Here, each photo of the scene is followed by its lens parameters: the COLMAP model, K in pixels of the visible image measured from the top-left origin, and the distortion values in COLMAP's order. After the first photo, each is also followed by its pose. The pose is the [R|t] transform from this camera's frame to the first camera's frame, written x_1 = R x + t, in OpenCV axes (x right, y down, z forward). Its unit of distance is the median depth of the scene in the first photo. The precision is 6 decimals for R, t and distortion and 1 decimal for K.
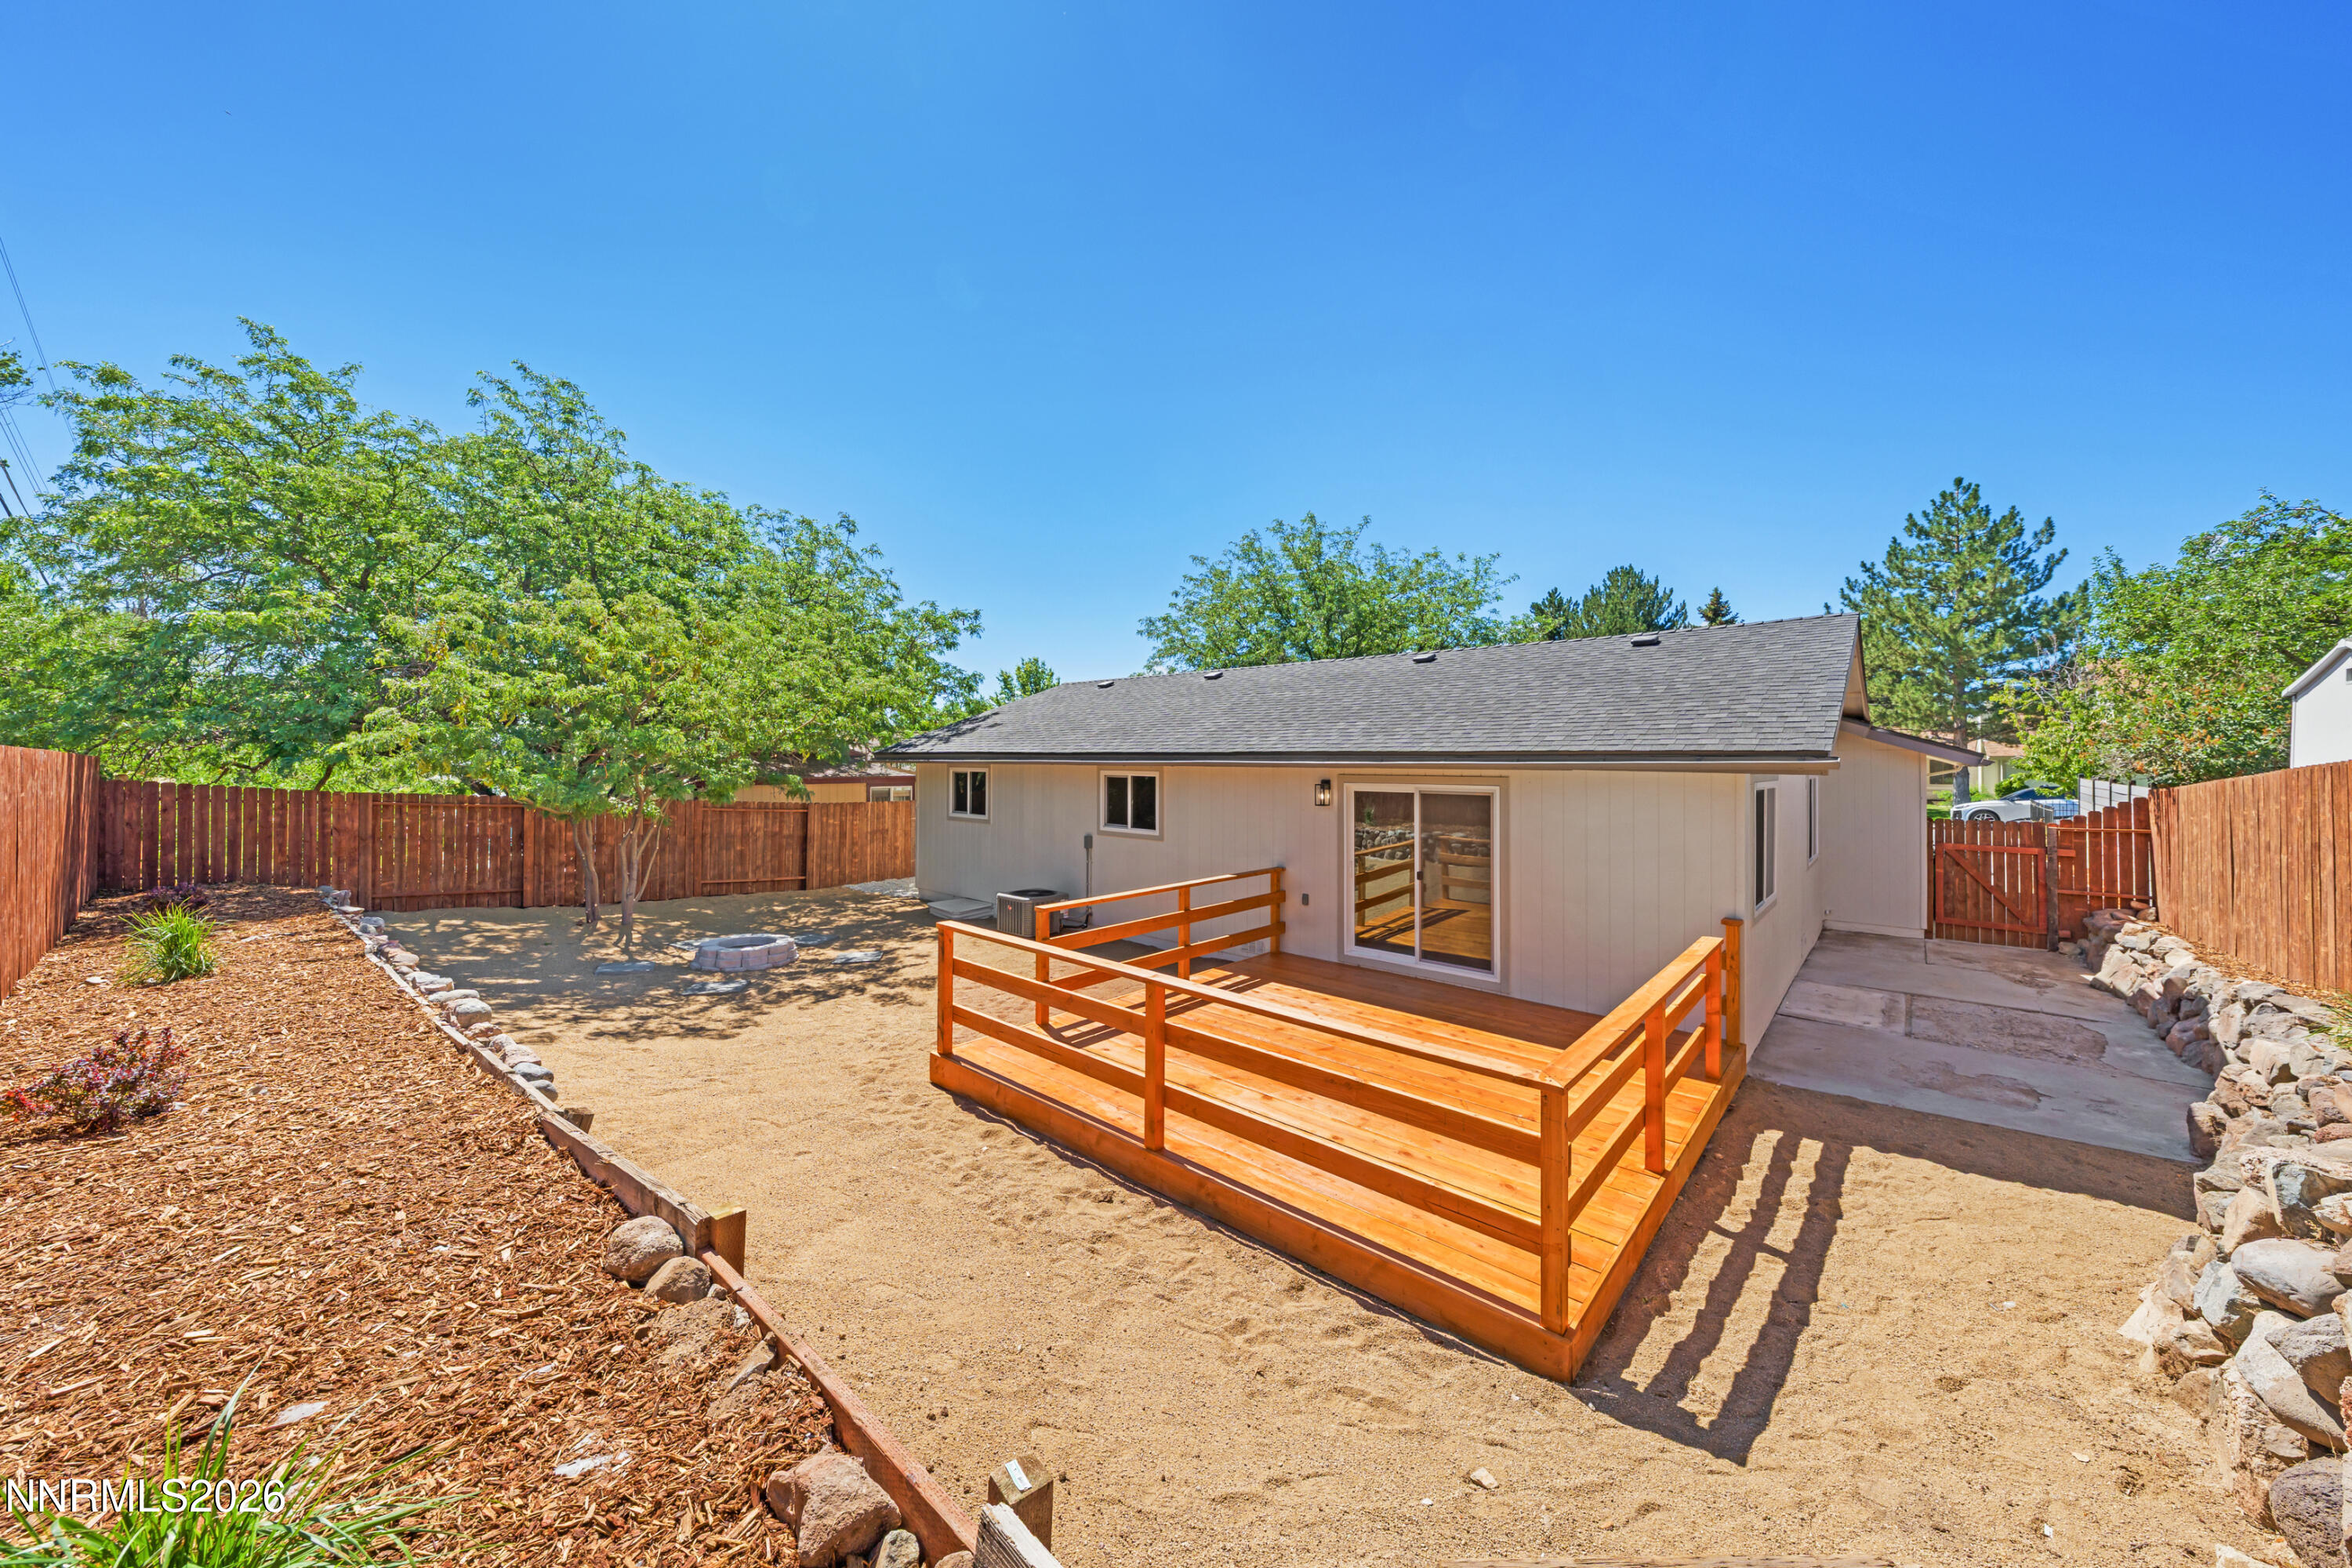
lens RADIAL K [[808.1, 0, 1181.4], [0, 808.1, 764.7], [0, 0, 1]] dist [-0.002087, 0.000608]
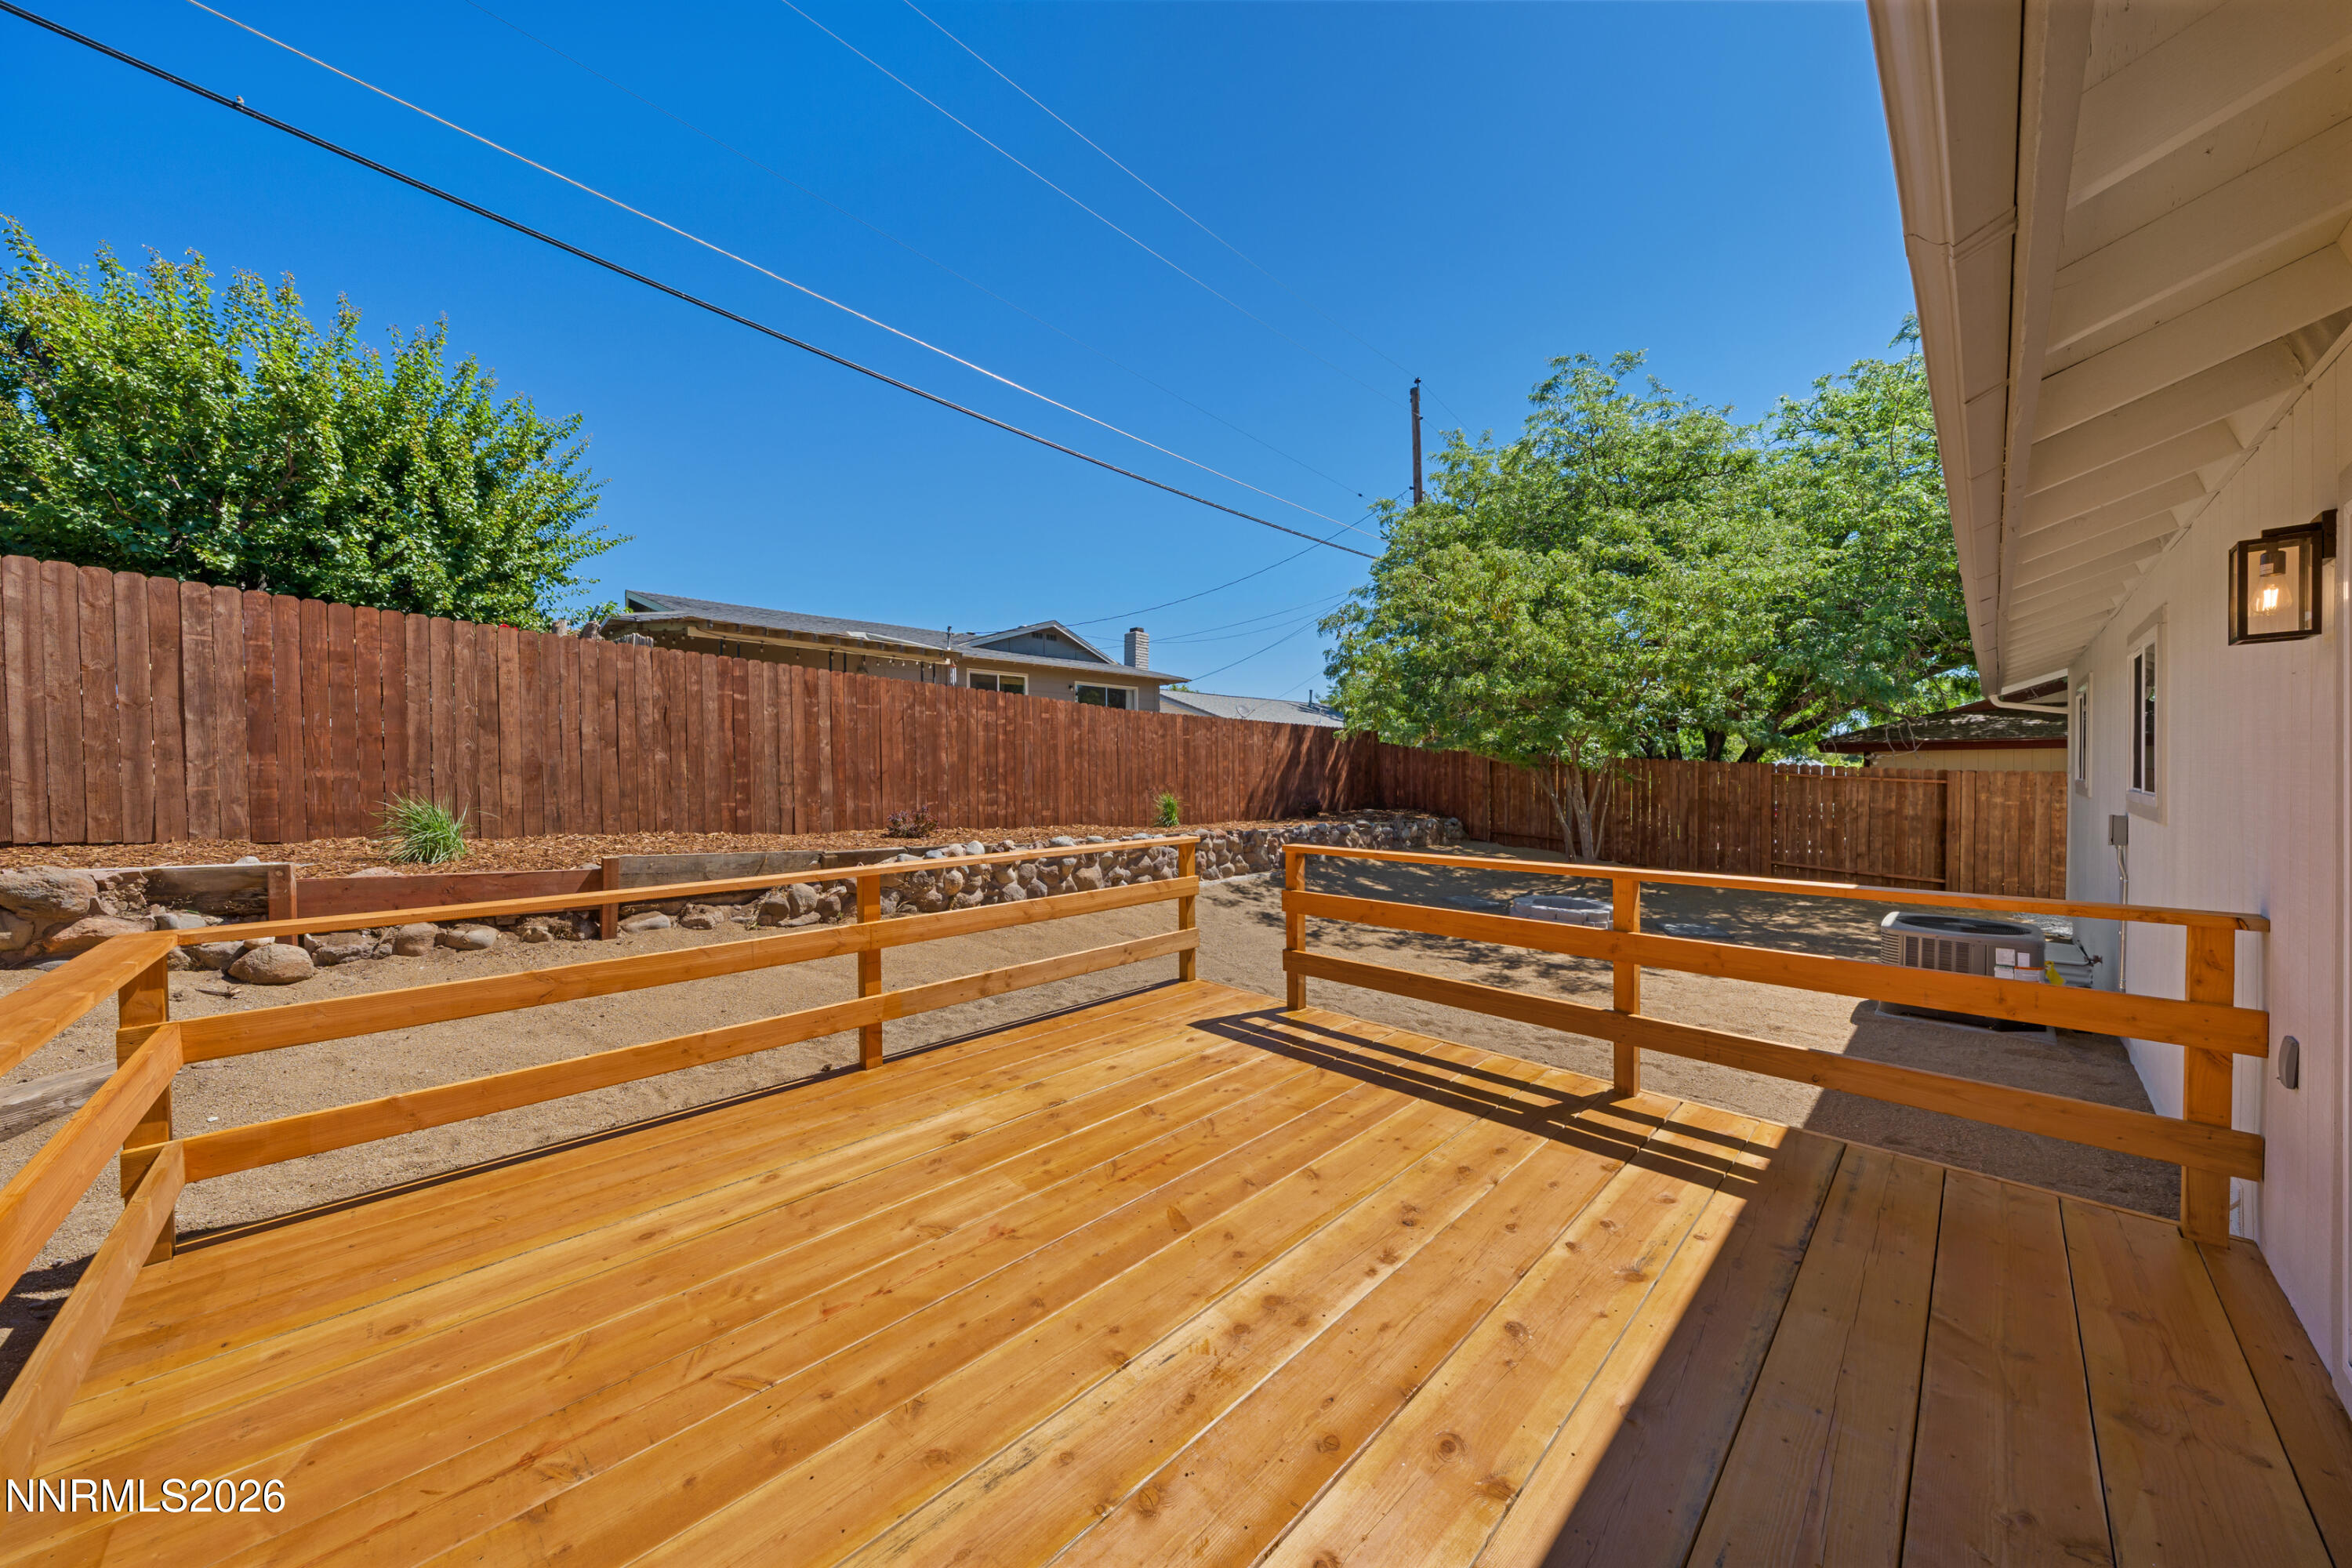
lens RADIAL K [[808.1, 0, 1181.4], [0, 808.1, 784.3], [0, 0, 1]] dist [-0.002087, 0.000608]
pose [[-0.060267, 0.011350, -0.998118, 0.246730], [0.001377, 0.999935, 0.011287, 0.053507], [0.998181, -0.000694, -0.060278, 0.432845]]
